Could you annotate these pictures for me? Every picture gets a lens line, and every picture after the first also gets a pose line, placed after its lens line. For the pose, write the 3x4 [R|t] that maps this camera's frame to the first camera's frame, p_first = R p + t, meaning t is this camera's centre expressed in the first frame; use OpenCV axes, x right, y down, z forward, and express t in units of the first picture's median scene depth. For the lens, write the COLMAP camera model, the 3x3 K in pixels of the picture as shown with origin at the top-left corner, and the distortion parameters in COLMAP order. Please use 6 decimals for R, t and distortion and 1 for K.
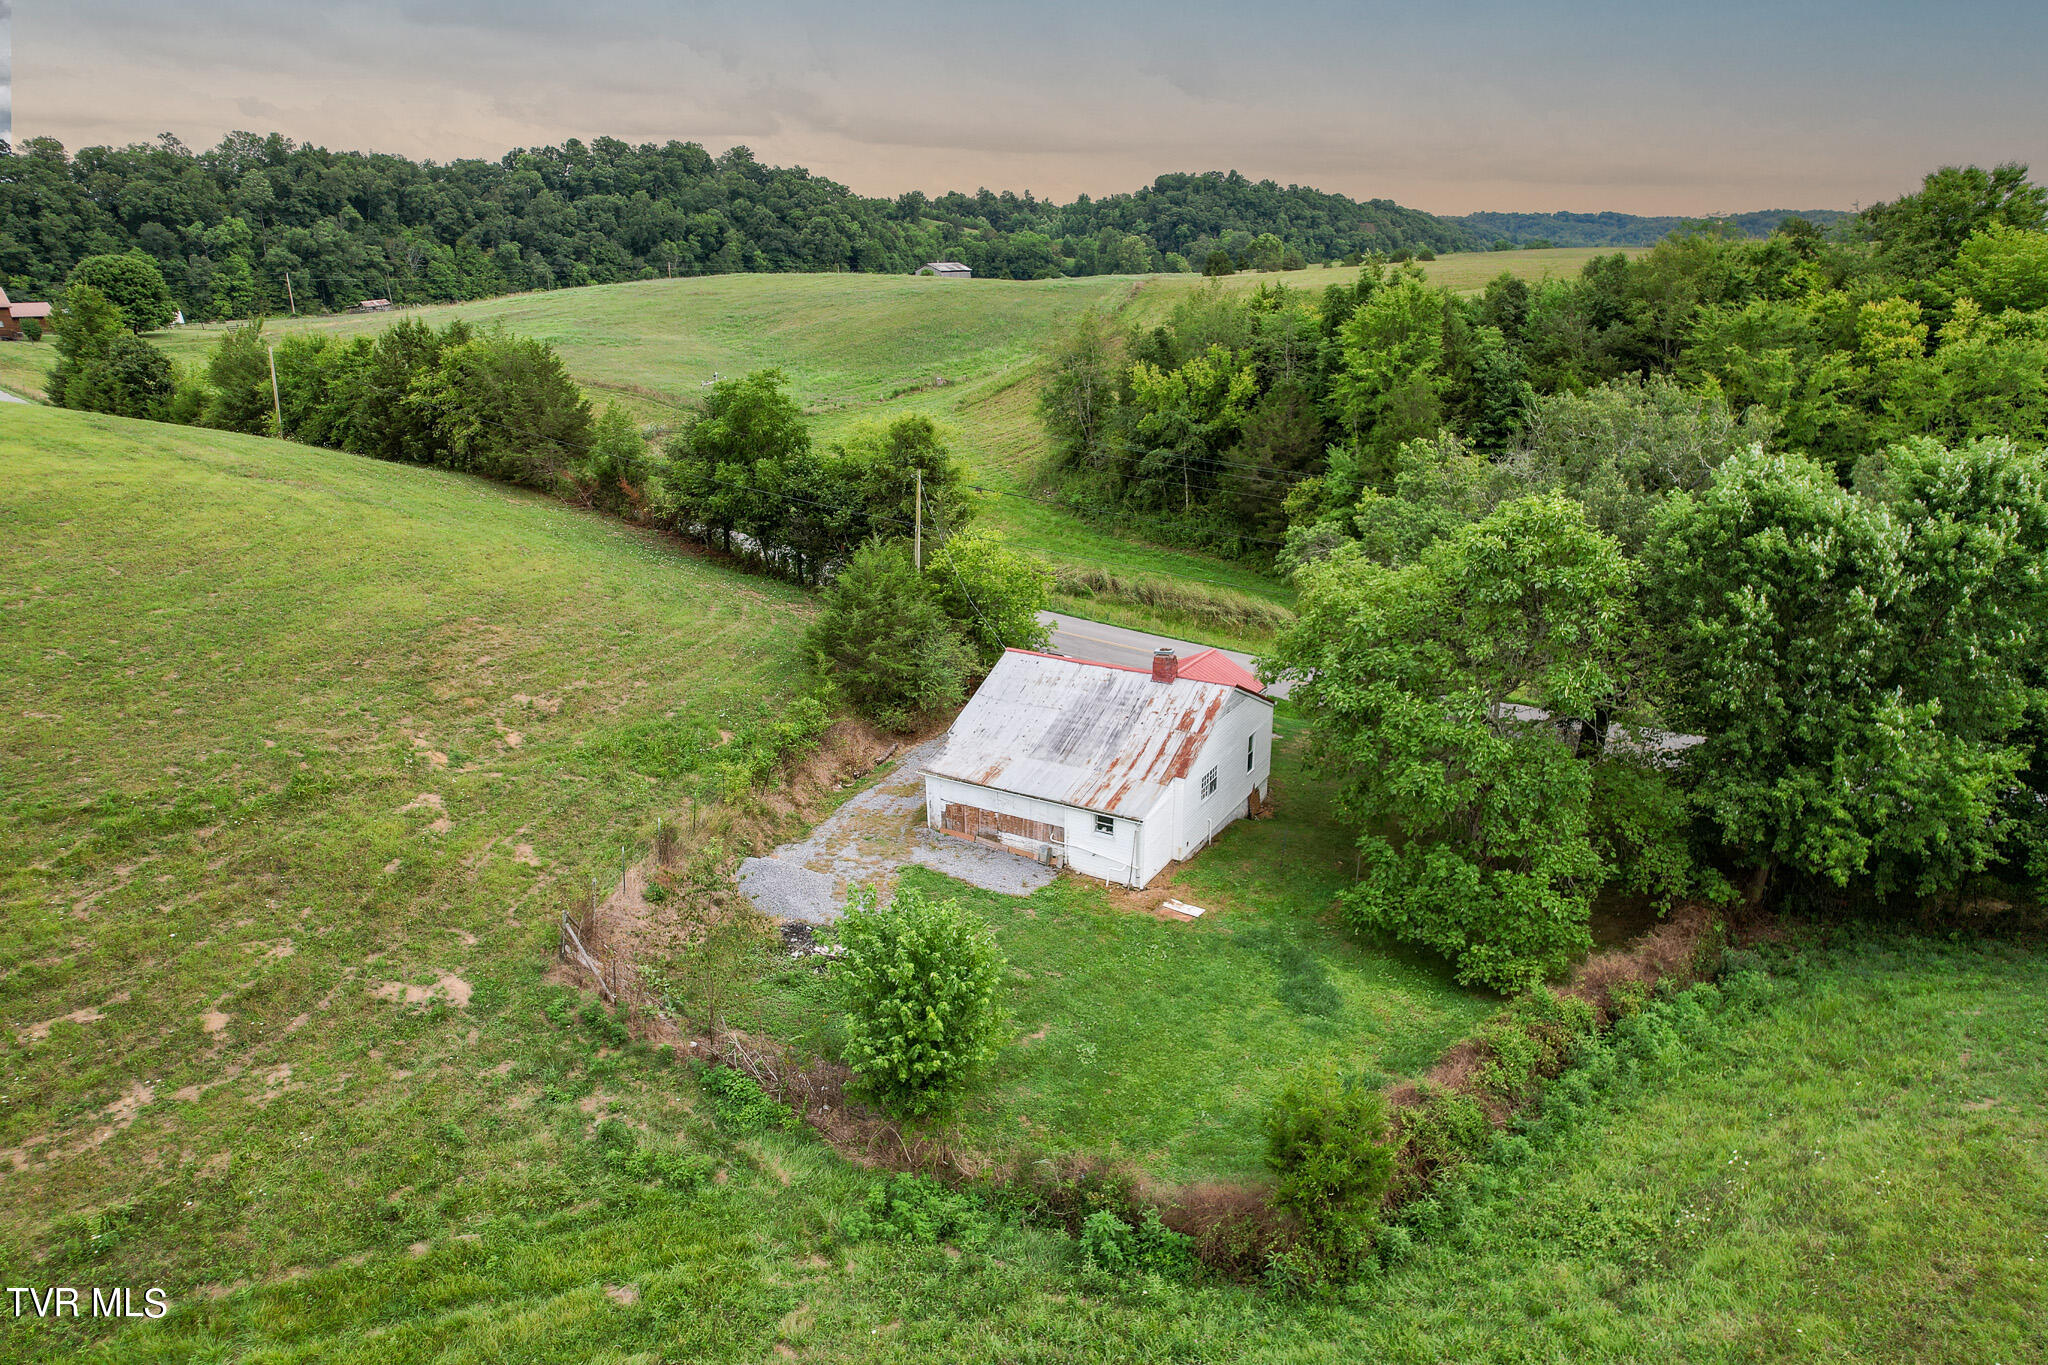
lens RADIAL K [[1272.8, 0, 1024.0], [0, 1272.8, 682.5], [0, 0, 1]] dist [-0.037655, 0.000822]
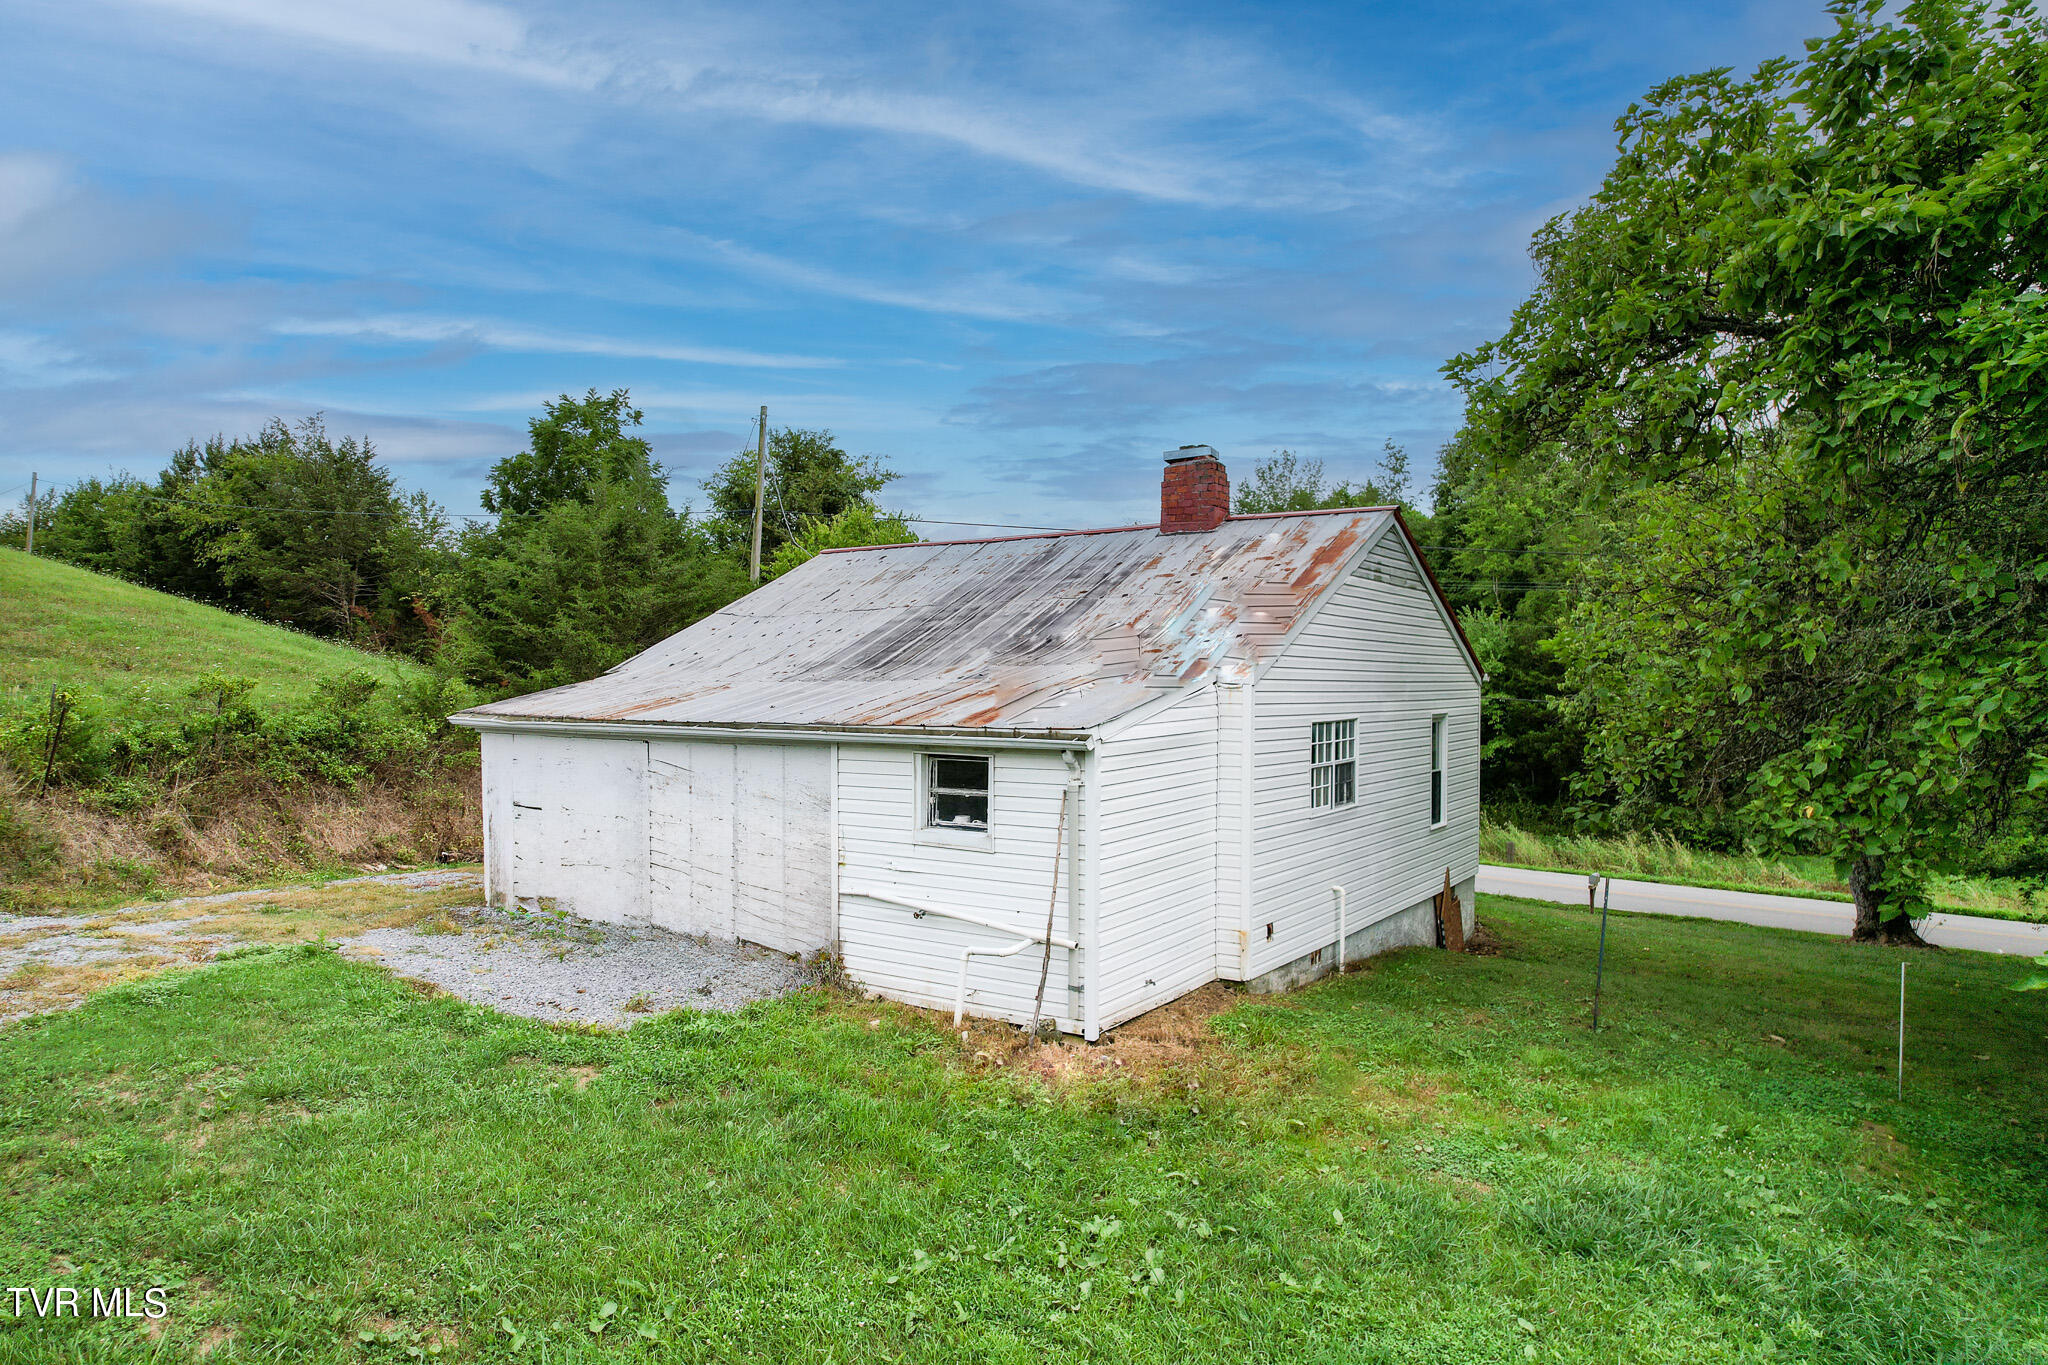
lens RADIAL K [[1272.8, 0, 1024.0], [0, 1272.8, 682.5], [0, 0, 1]] dist [-0.037655, 0.000822]
pose [[0.998422, 0.019811, -0.052540, 0.090062], [-0.035466, 0.947918, -0.316535, 0.173131], [0.043533, 0.317899, 0.947125, 0.732117]]
